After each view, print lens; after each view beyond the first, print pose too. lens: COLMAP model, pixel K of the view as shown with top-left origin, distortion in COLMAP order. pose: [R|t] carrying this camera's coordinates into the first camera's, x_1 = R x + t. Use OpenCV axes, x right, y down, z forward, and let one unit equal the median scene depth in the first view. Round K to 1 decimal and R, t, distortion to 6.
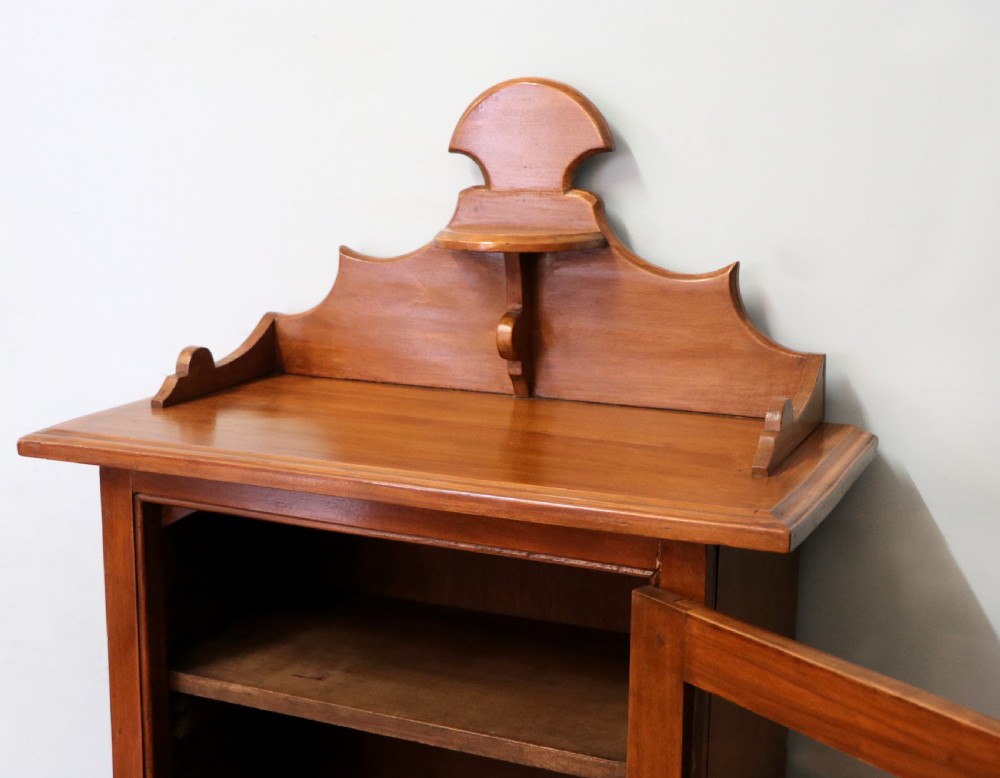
lens RADIAL K [[1493.4, 0, 500.3], [0, 1493.4, 398.0], [0, 0, 1]] dist [0.014351, 0.000000]
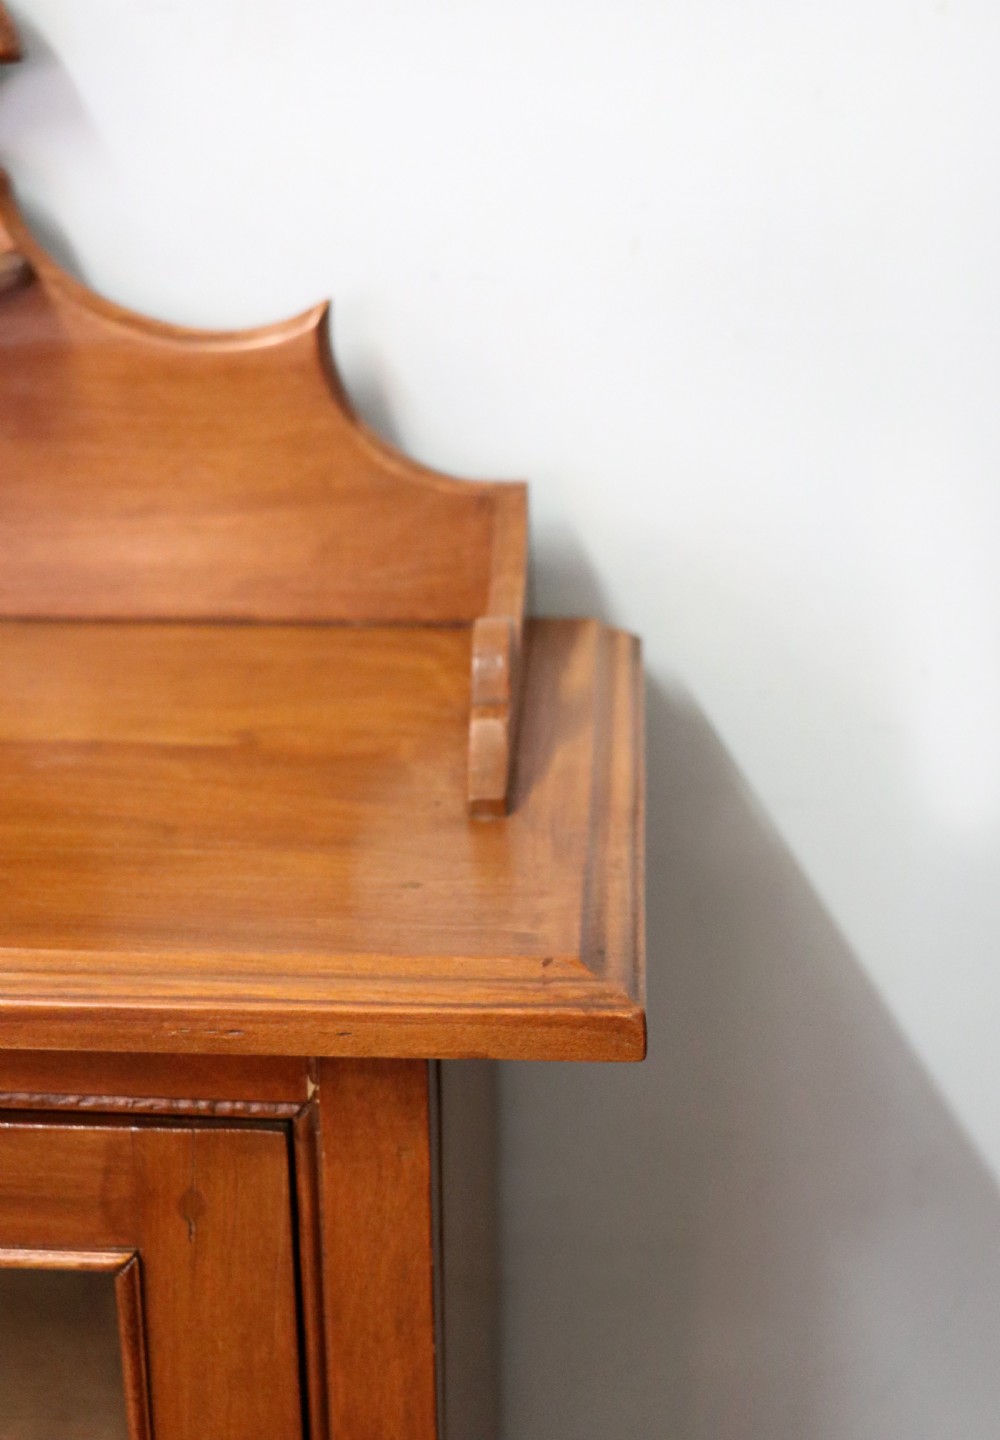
lens RADIAL K [[2019.1, 0, 511.6], [0, 2019.1, 675.3], [0, 0, 1]] dist [-0.002135, 0.000000]
pose [[0.932587, -0.137439, 0.333753, -0.013154], [0.082174, 0.981230, 0.174456, -0.081064], [-0.351466, -0.135270, 0.926377, 0.383275]]
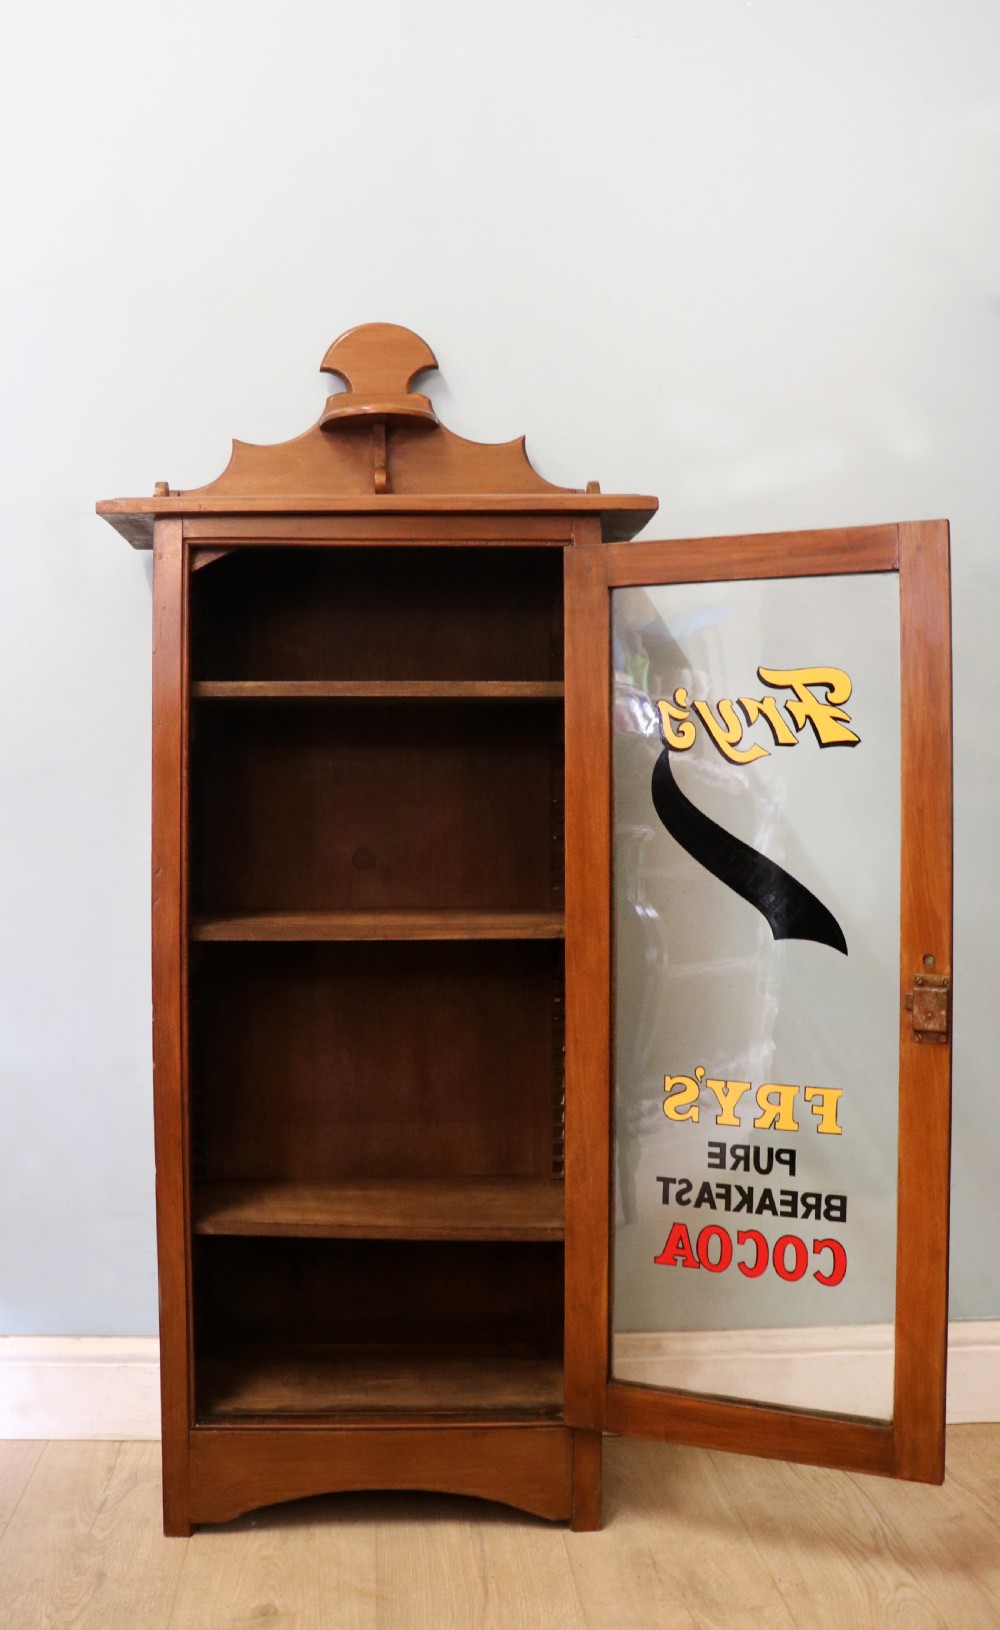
lens RADIAL K [[1670.0, 0, 419.9], [0, 1670.0, 781.2], [0, 0, 1]] dist [-0.113629, 0.000000]
pose [[0.899942, -0.005453, 0.435975, -0.702930], [0.097977, 0.976878, -0.190026, 0.585334], [-0.424858, 0.213728, 0.879668, -0.410206]]
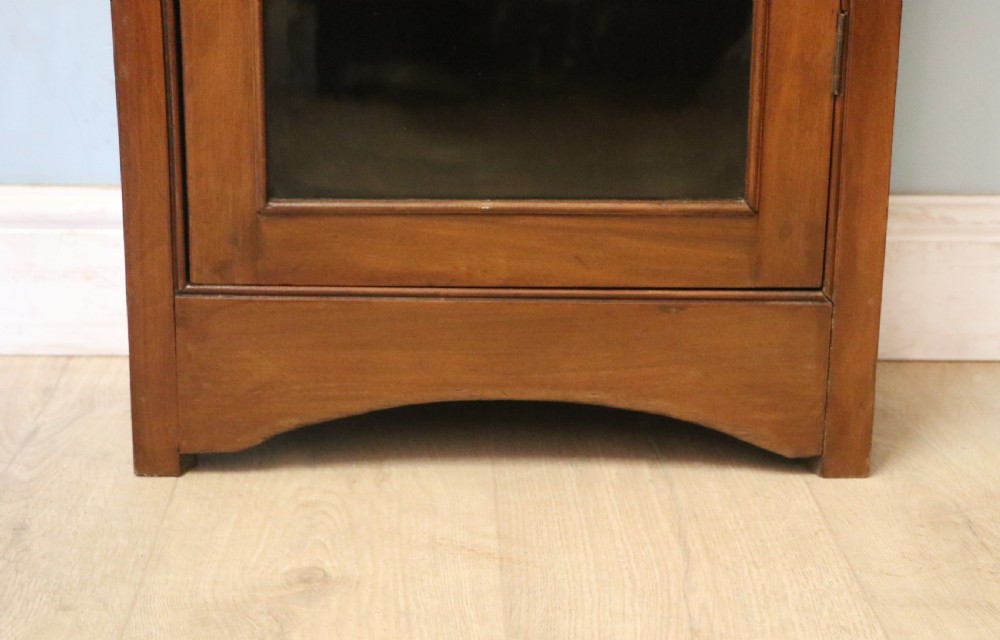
lens RADIAL K [[2051.4, 0, 534.4], [0, 2051.4, 381.2], [0, 0, 1]] dist [0.130140, 0.000000]
pose [[0.892563, -0.118730, 0.435011, -0.553599], [0.080526, 0.991175, 0.105302, 0.807065], [-0.443674, -0.058959, 0.894247, 0.060265]]
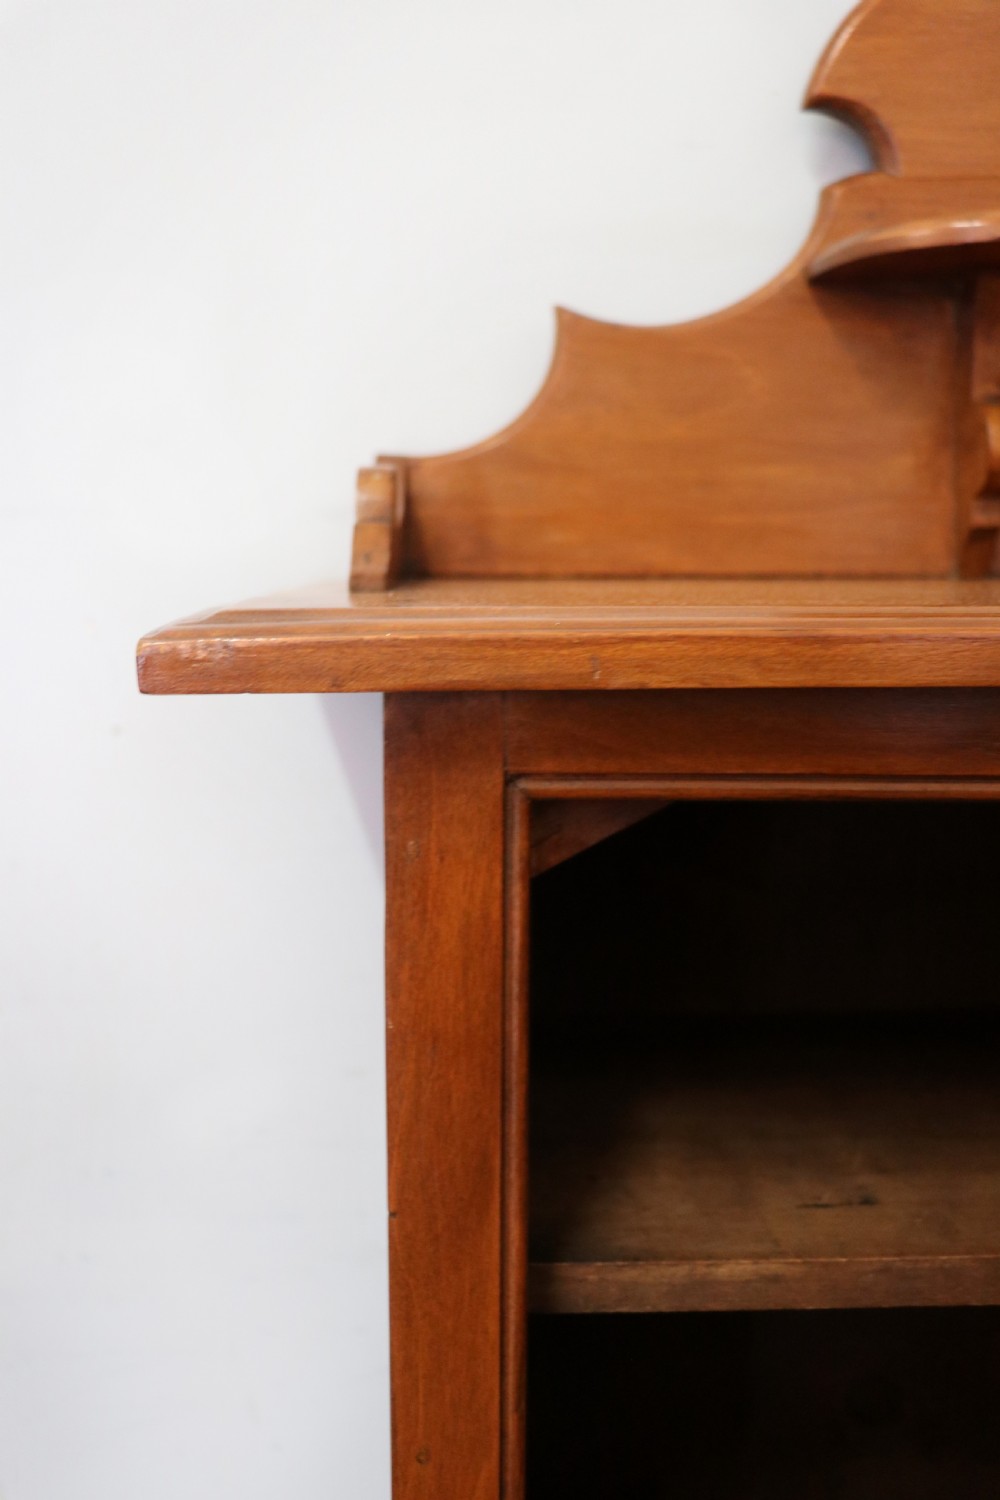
lens RADIAL K [[1410.7, 0, 488.5], [0, 1410.7, 758.6], [0, 0, 1]] dist [-0.068383, 0.000000]
pose [[0.900562, -0.071157, 0.428864, -0.374878], [0.095558, 0.994787, -0.035606, 0.067901], [-0.424095, 0.073047, 0.902667, 0.681829]]
